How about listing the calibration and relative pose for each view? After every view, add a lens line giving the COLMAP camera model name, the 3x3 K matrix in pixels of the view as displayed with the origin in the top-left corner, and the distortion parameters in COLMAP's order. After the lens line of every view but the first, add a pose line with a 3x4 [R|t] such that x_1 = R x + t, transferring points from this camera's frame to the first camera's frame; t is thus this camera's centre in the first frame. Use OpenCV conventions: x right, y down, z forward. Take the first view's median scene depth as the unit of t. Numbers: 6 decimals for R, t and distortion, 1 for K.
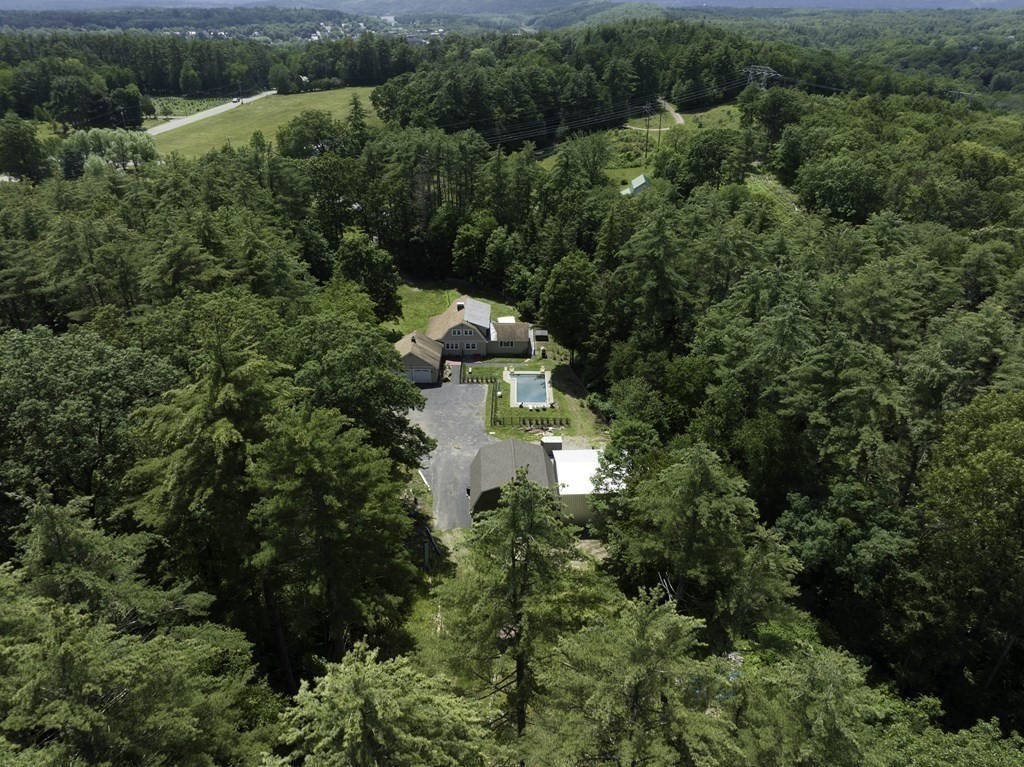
lens RADIAL K [[730.2, 0, 511.3], [0, 730.2, 383.3], [0, 0, 1]] dist [-0.041798, 0.003844]
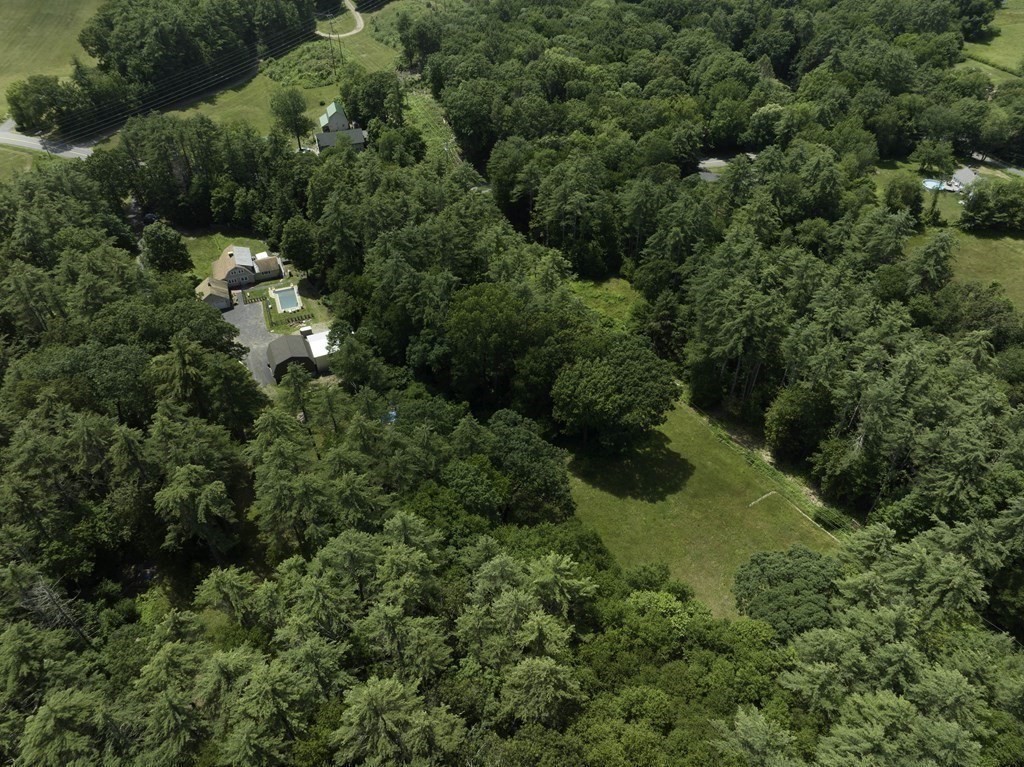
lens RADIAL K [[730.2, 0, 512.4], [0, 730.2, 382.4], [0, 0, 1]] dist [-0.041798, 0.003844]
pose [[0.932898, -0.238809, 0.269577, 0.011881], [0.170311, 0.952082, 0.254036, -0.149141], [-0.317326, -0.191078, 0.928867, -0.794247]]
